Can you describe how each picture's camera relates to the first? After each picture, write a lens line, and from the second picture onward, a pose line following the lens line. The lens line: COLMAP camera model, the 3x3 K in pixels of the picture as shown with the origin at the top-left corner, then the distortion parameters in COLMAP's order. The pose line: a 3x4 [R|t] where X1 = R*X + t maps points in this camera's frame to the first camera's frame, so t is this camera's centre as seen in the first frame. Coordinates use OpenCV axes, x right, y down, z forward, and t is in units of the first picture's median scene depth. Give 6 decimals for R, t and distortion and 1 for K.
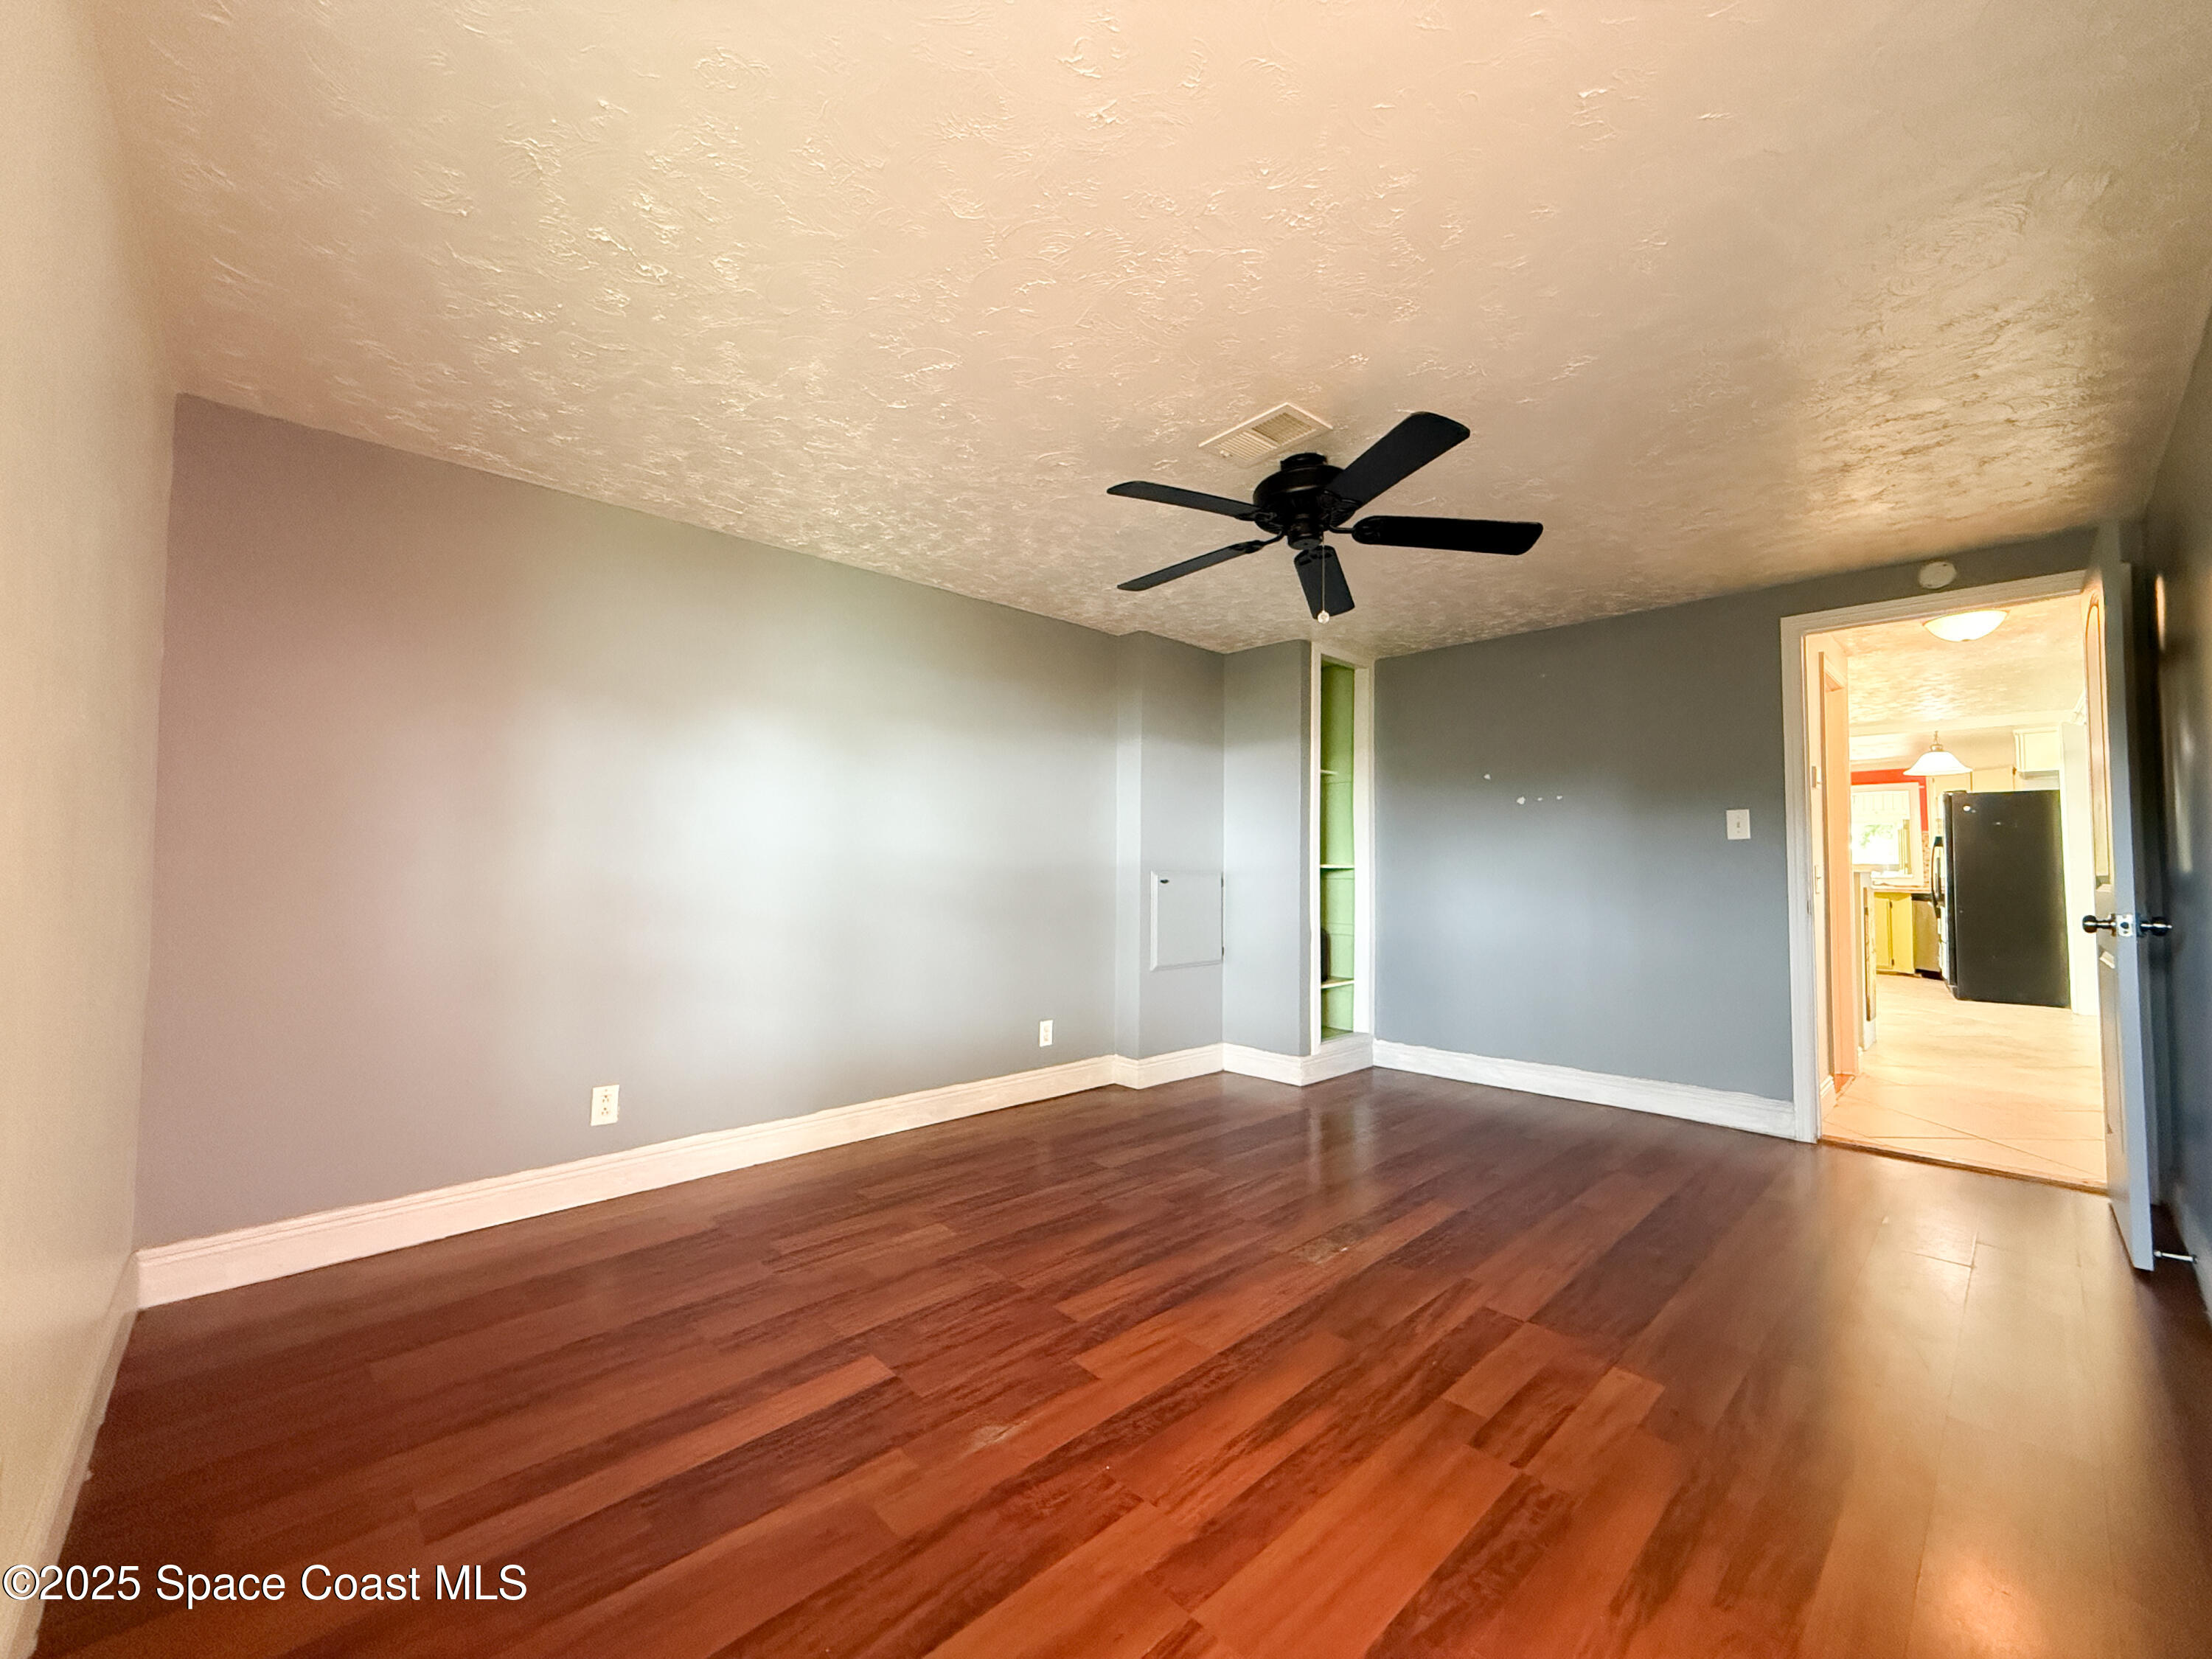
lens RADIAL K [[880.3, 0, 1097.2], [0, 880.3, 837.1], [0, 0, 1]] dist [0.000692, -0.000016]
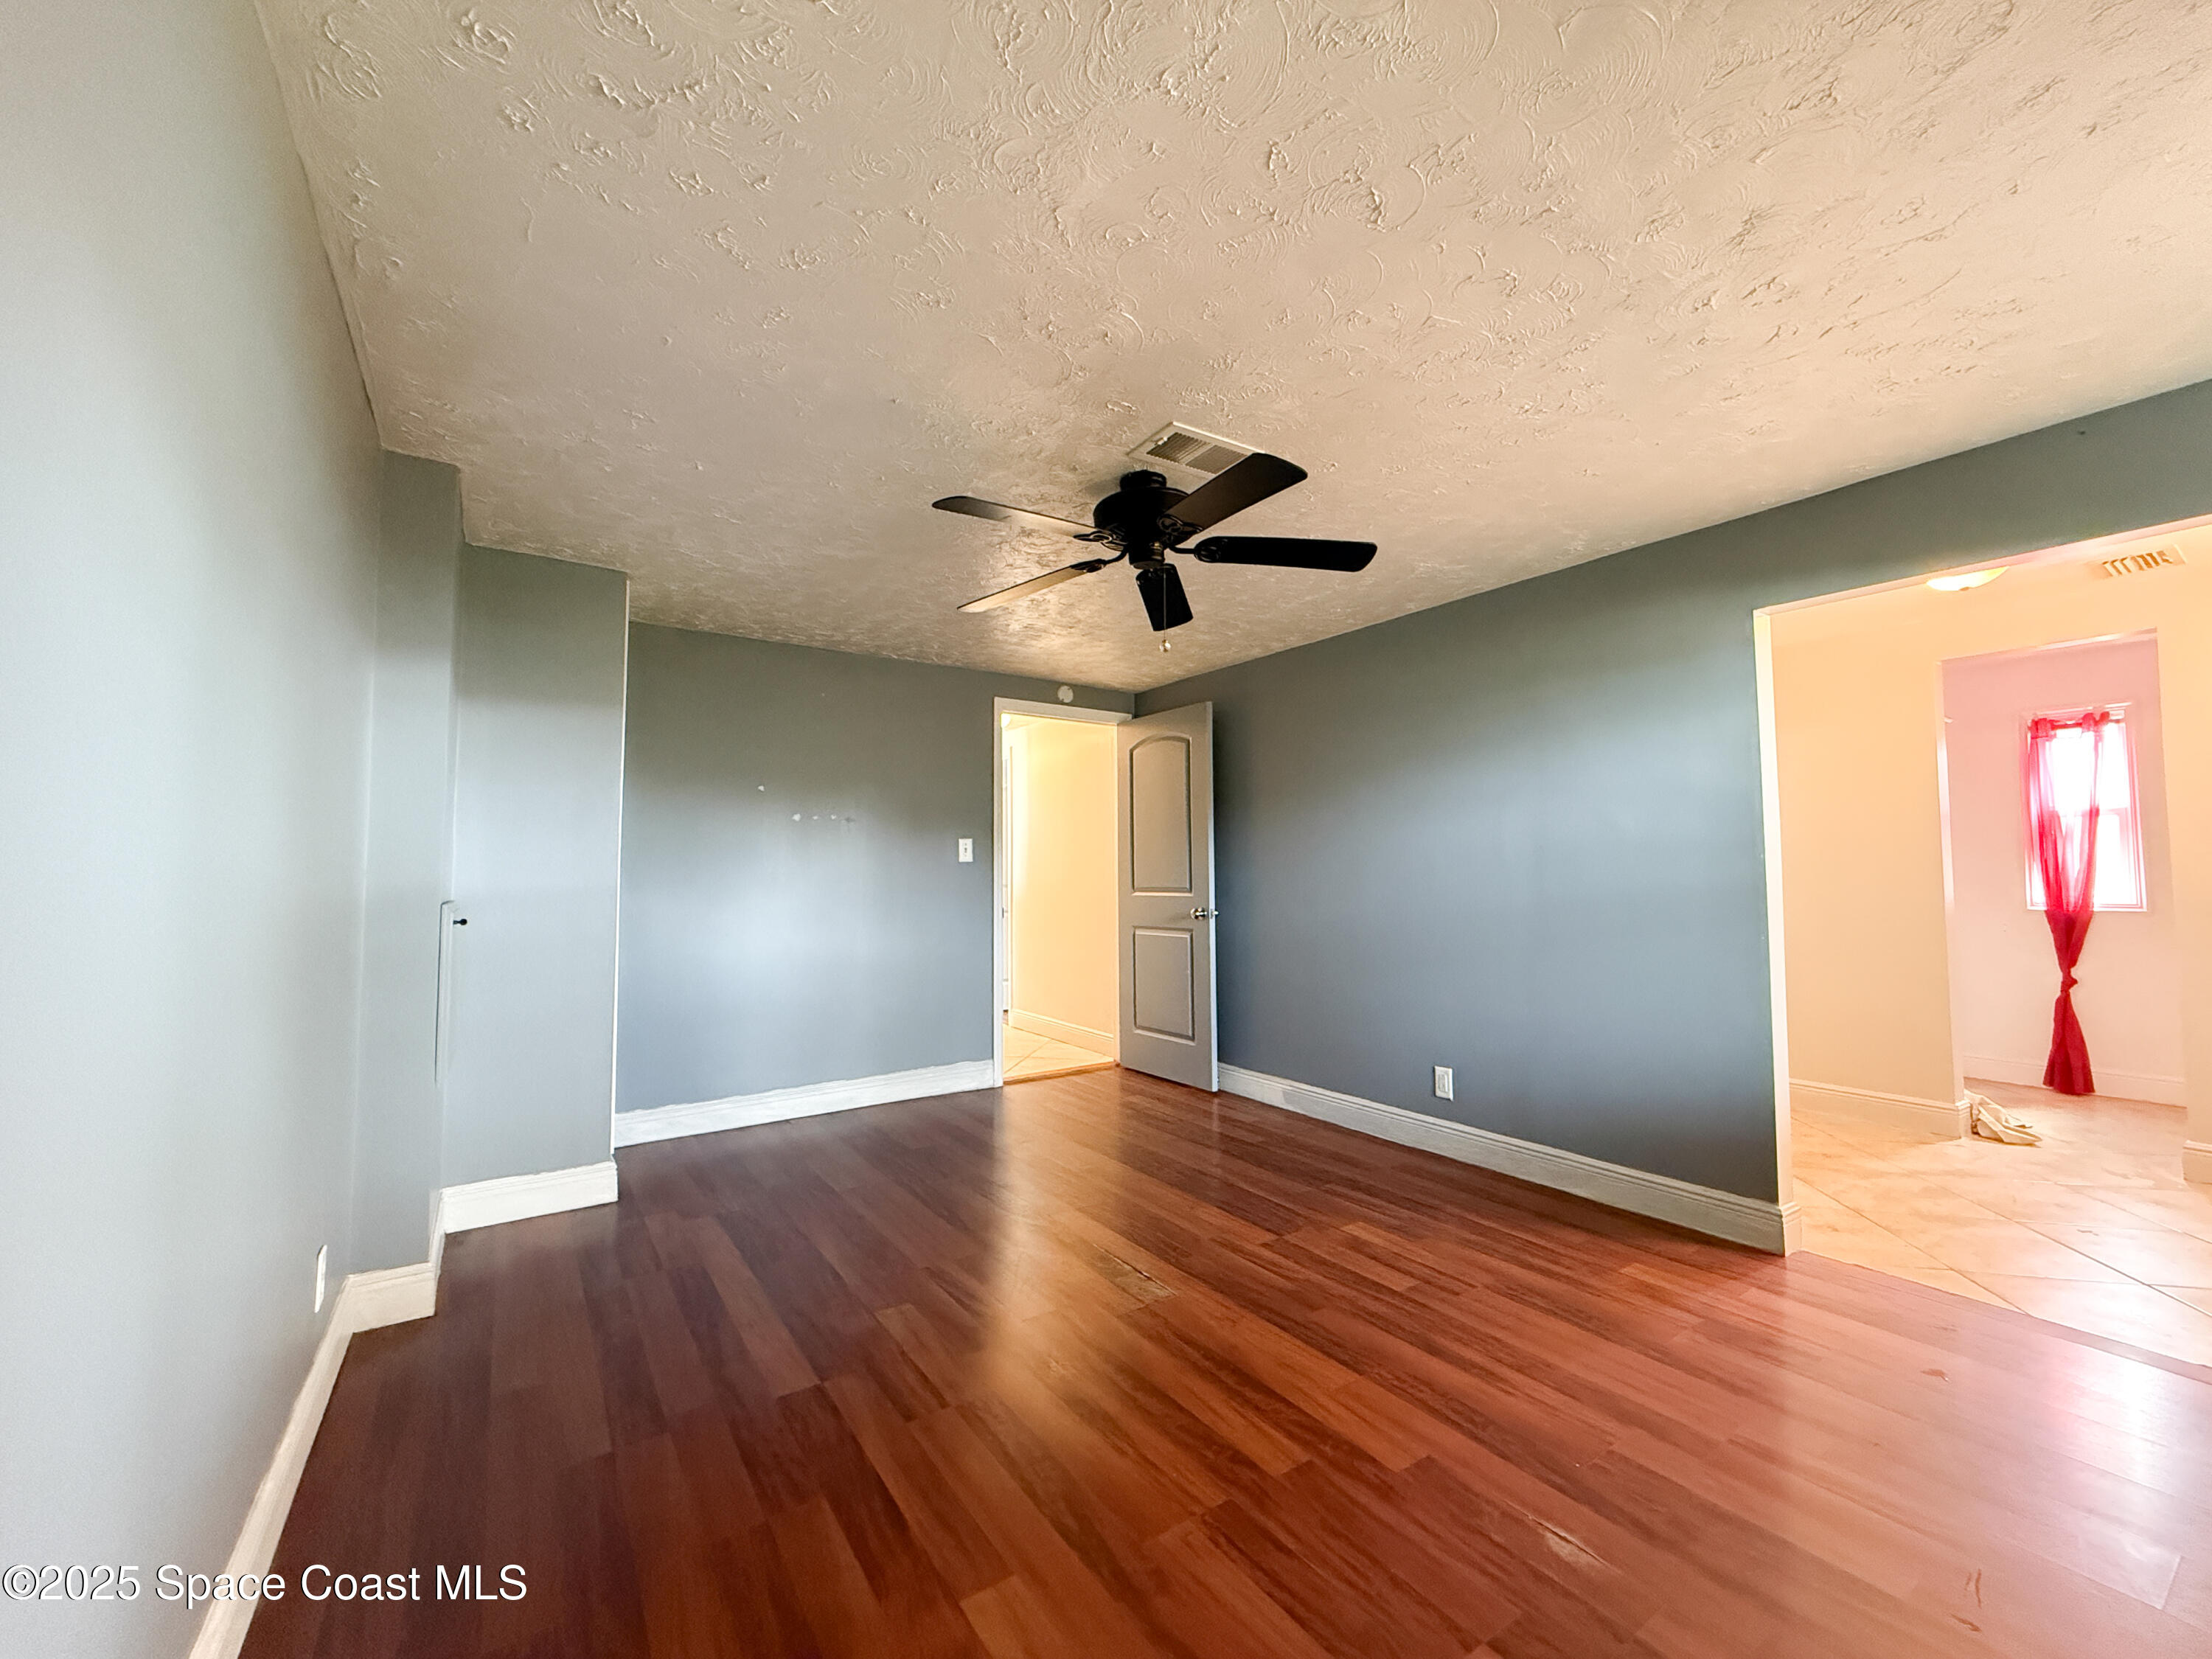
lens RADIAL K [[880.3, 0, 1104.3], [0, 880.3, 833.4], [0, 0, 1]] dist [0.000692, -0.000016]
pose [[0.161582, 0.043545, 0.985898, -0.785326], [-0.028522, 0.998815, -0.039441, 0.009565], [-0.986447, -0.021747, 0.162633, 0.954739]]
